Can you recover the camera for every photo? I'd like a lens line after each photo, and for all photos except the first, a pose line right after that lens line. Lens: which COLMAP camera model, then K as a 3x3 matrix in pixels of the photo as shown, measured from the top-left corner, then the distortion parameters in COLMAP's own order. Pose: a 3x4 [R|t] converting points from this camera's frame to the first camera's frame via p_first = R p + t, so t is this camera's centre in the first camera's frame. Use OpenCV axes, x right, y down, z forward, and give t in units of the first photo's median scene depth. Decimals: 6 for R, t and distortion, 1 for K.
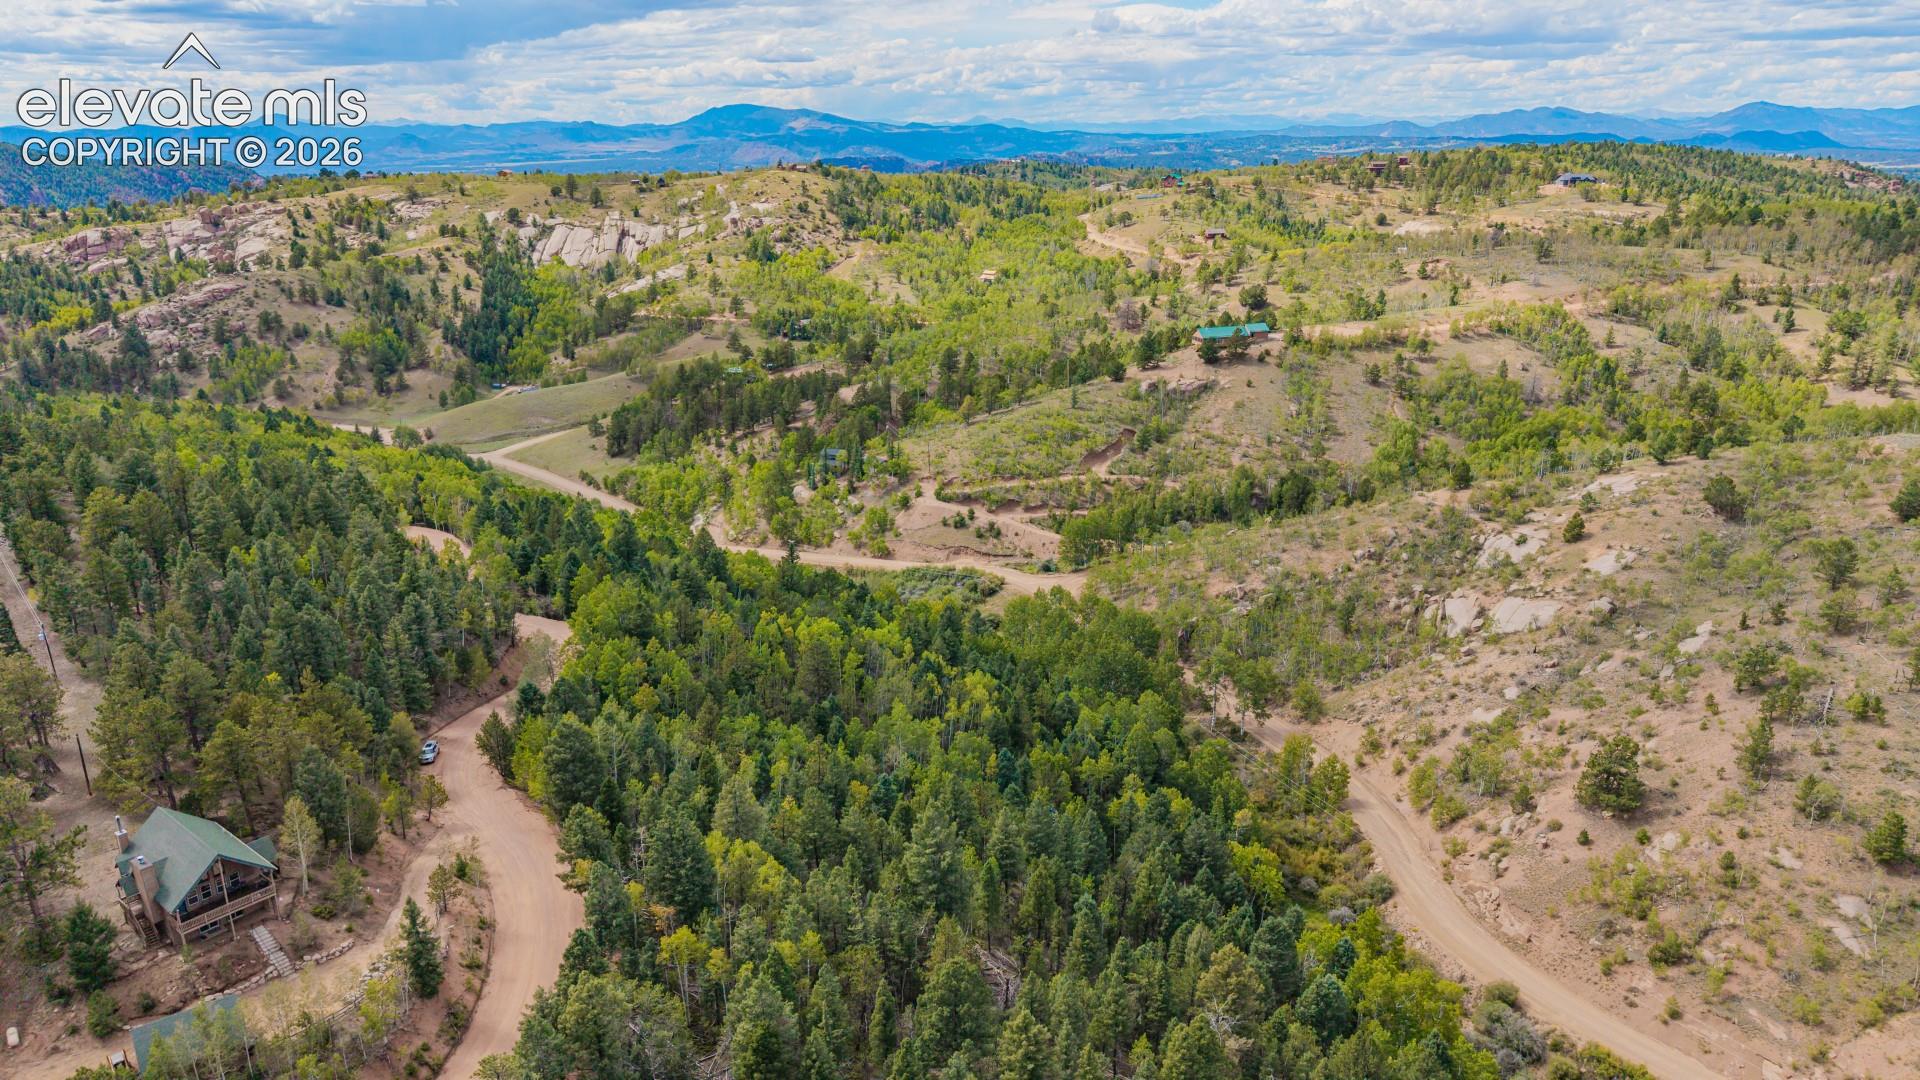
lens RADIAL K [[1328.1, 0, 964.2], [0, 1328.1, 693.3], [0, 0, 1]] dist [0.100552, -0.073471]
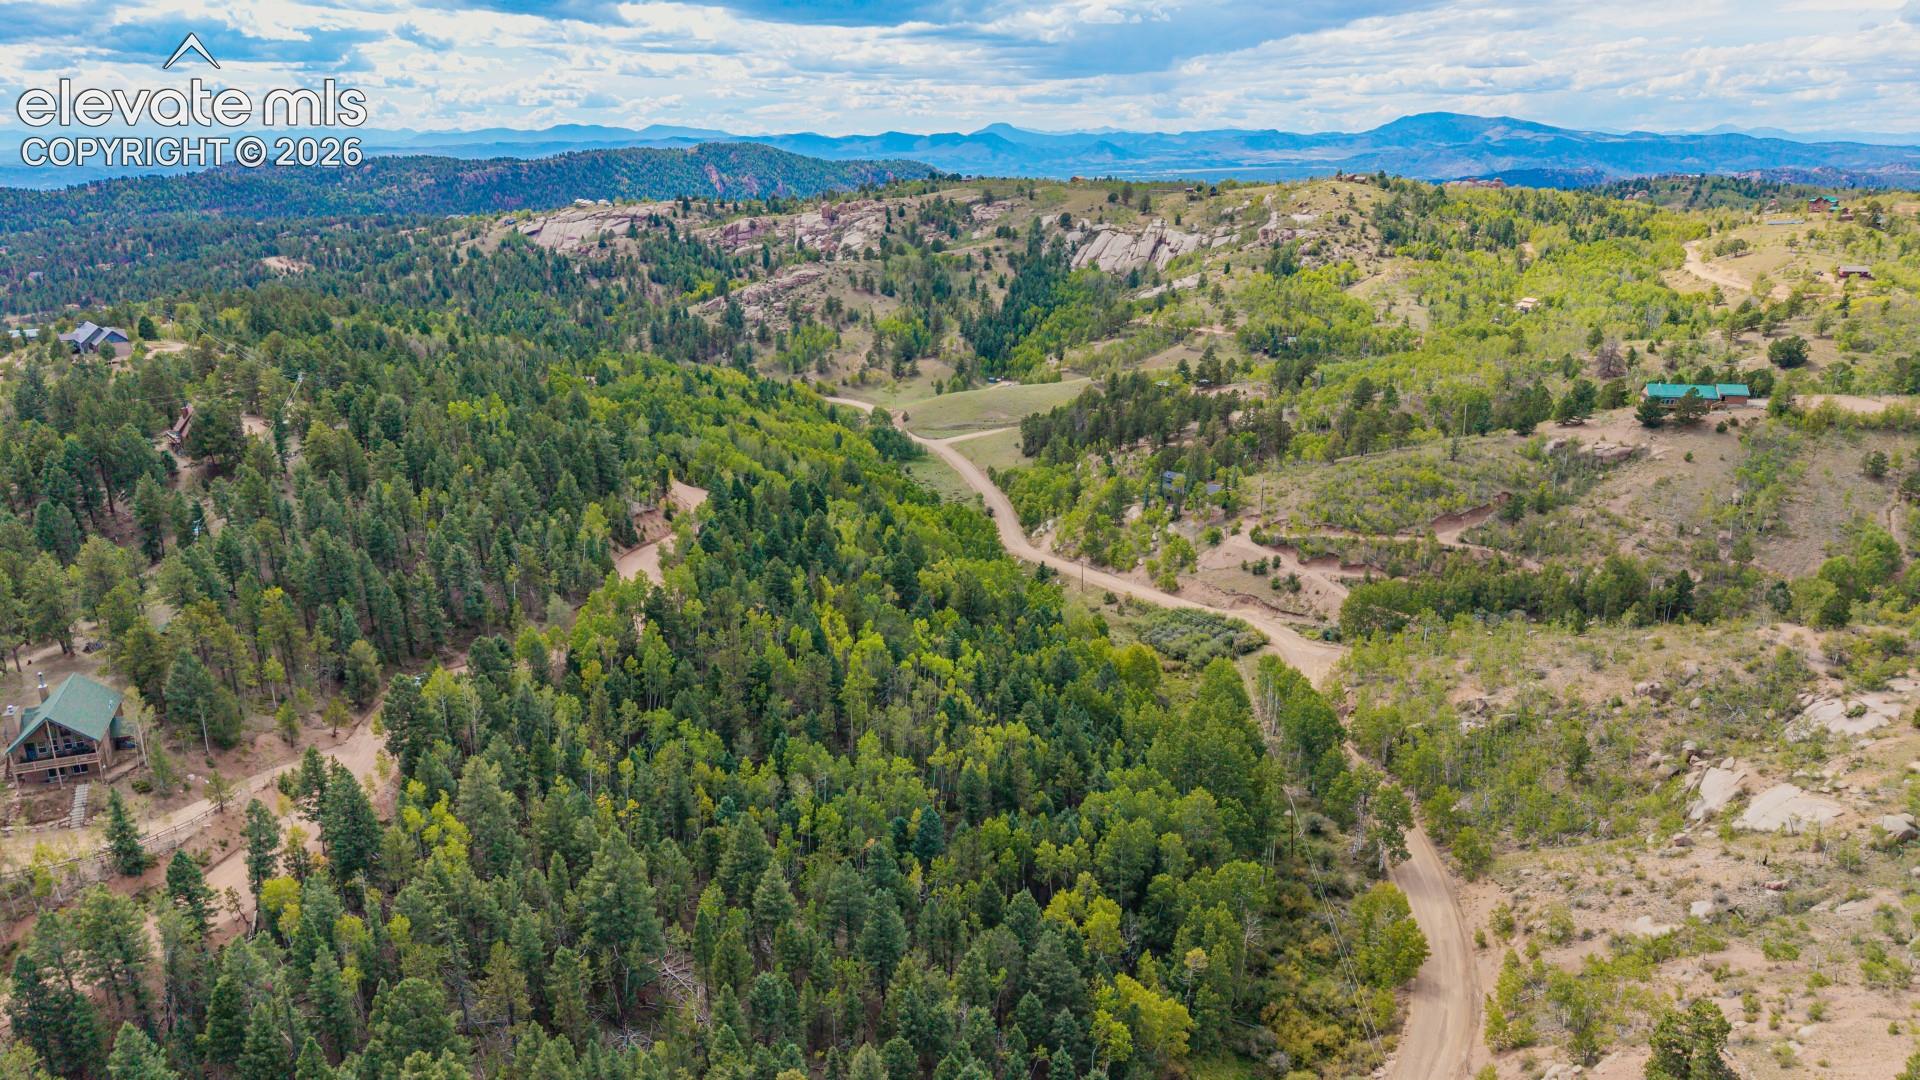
lens RADIAL K [[1328.1, 0, 964.2], [0, 1328.1, 693.3], [0, 0, 1]] dist [0.100552, -0.073471]
pose [[0.877081, 0.202059, -0.435777, 0.131000], [-0.204781, 0.977937, 0.041285, -0.023526], [0.434504, 0.053029, 0.899107, 0.055834]]
